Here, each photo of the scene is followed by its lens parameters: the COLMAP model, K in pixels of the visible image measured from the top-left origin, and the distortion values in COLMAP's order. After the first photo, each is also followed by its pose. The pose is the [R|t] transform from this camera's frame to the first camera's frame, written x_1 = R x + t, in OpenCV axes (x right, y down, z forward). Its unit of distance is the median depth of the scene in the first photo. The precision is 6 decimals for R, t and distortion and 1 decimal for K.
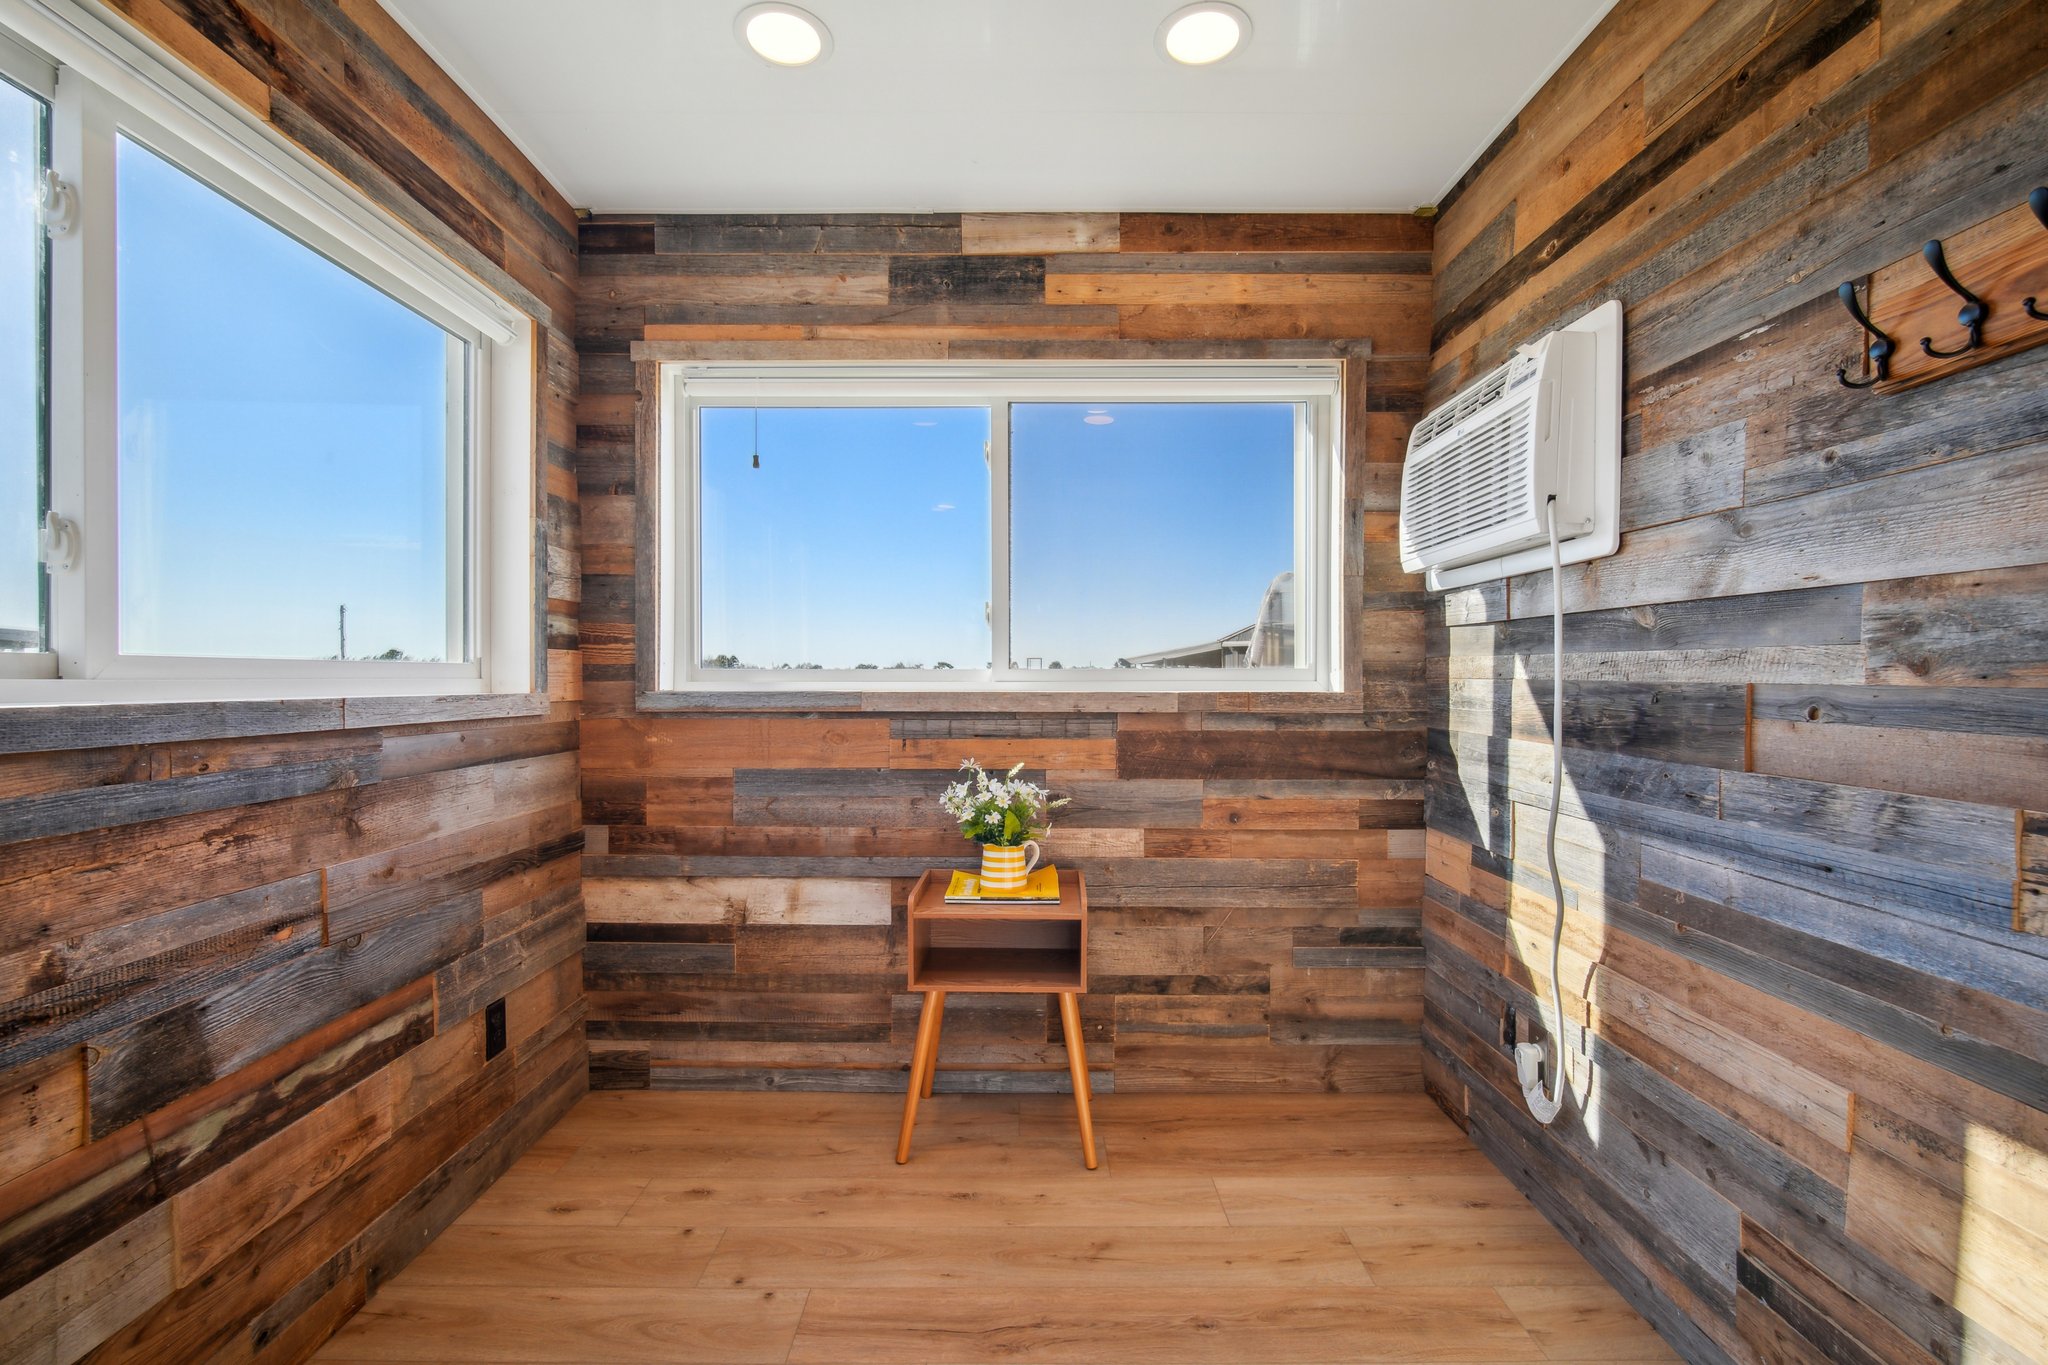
lens RADIAL K [[904.3, 0, 1031.2], [0, 904.3, 679.5], [0, 0, 1]] dist [-0.012380, 0.003505]
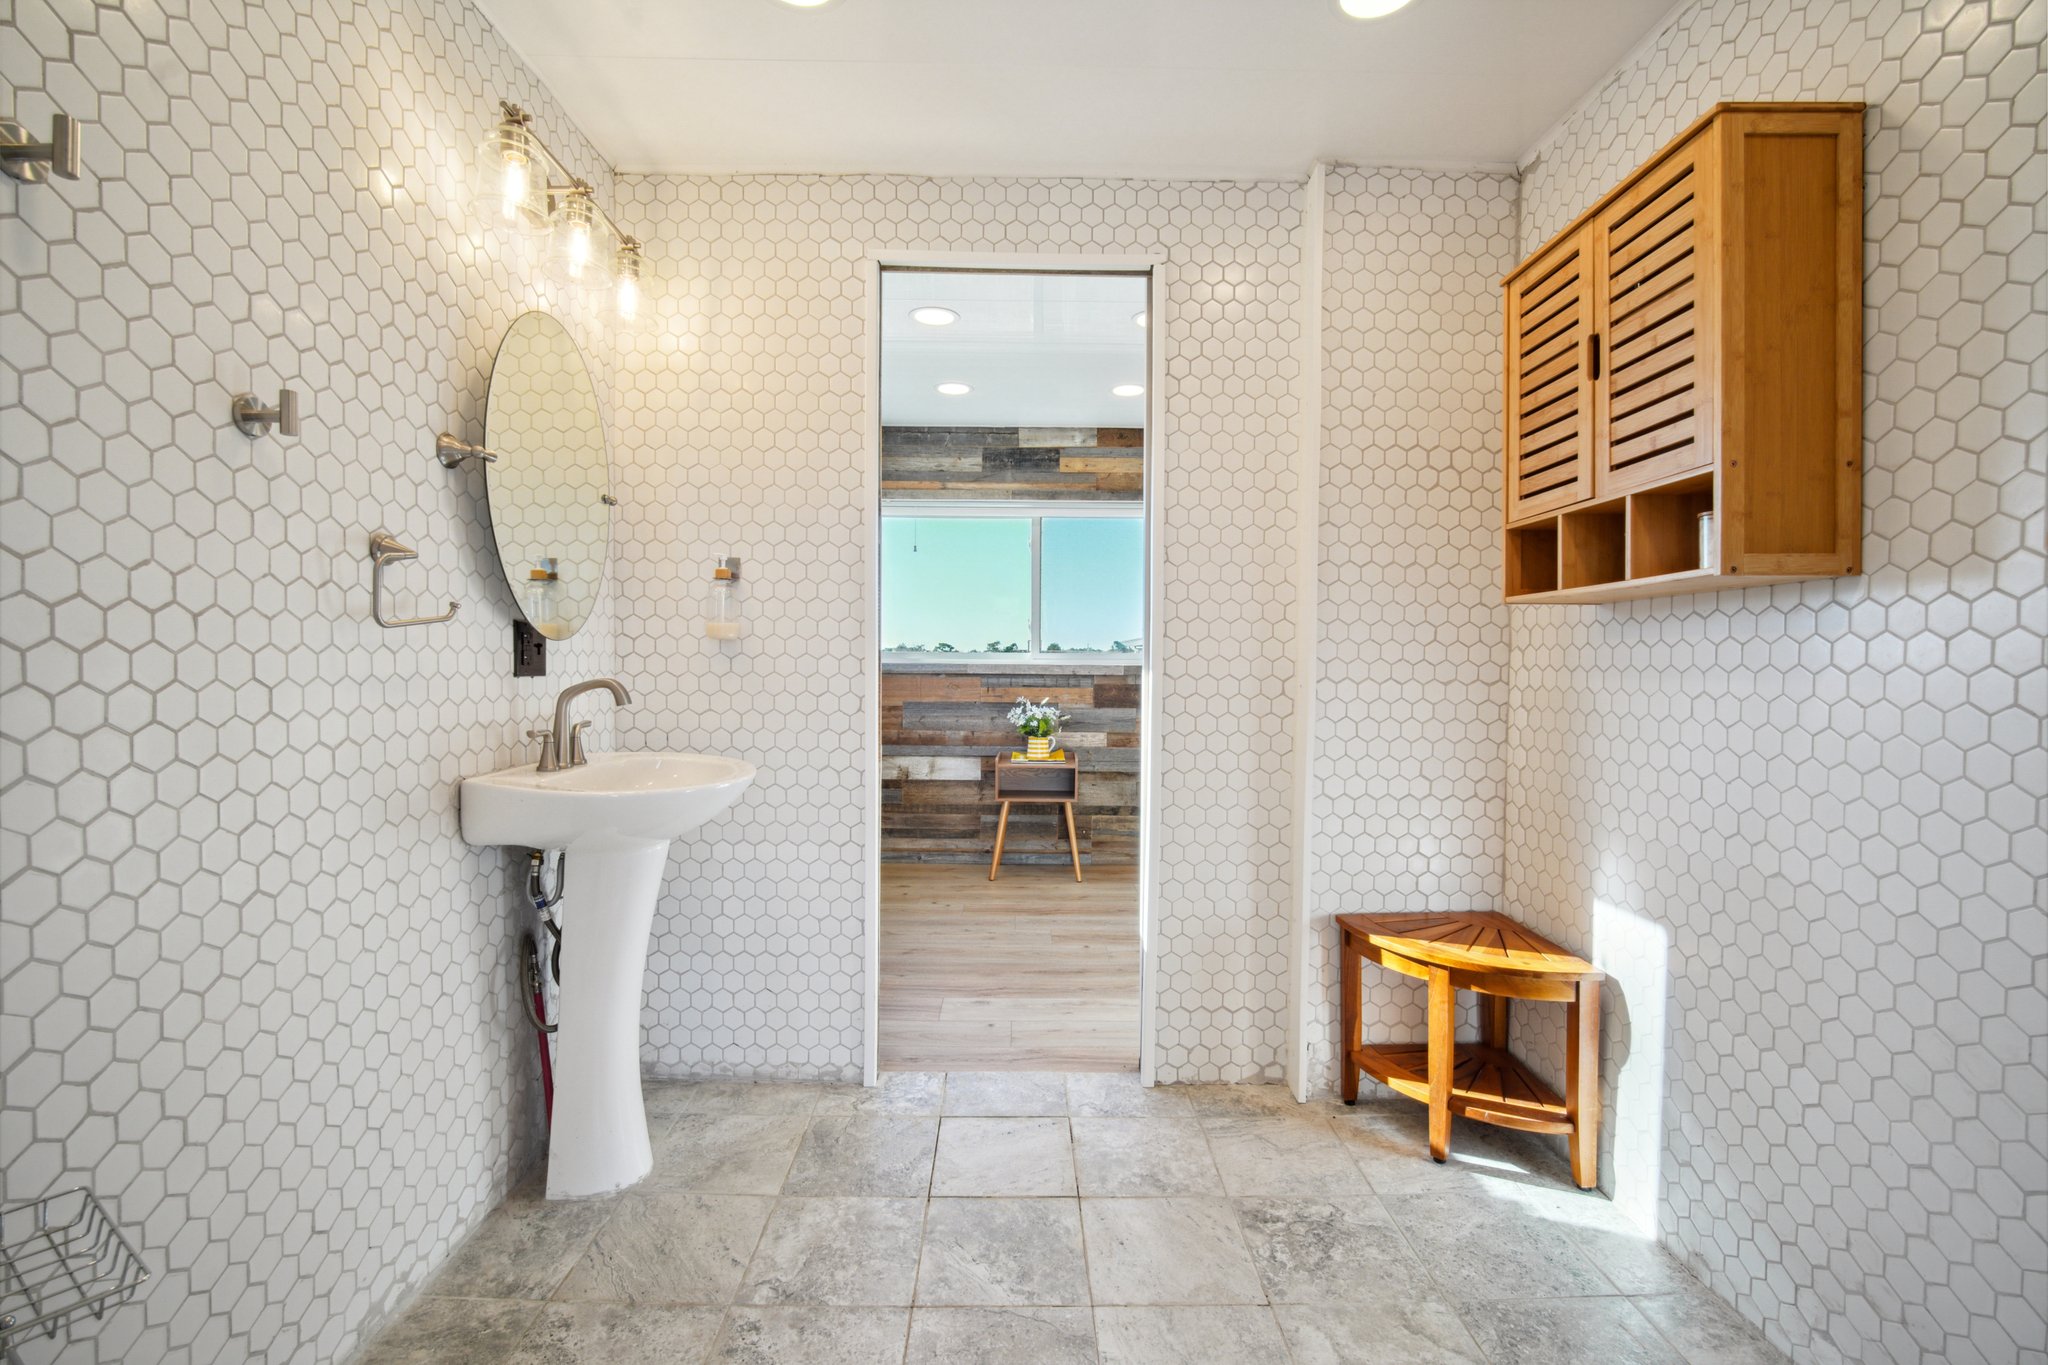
lens RADIAL K [[904.3, 0, 1031.2], [0, 904.3, 679.5], [0, 0, 1]] dist [-0.012380, 0.003505]
pose [[0.999975, 0.006454, 0.003026, -0.051099], [-0.006514, 0.999774, 0.020252, 0.007112], [-0.002894, -0.020271, 0.999790, -1.021098]]
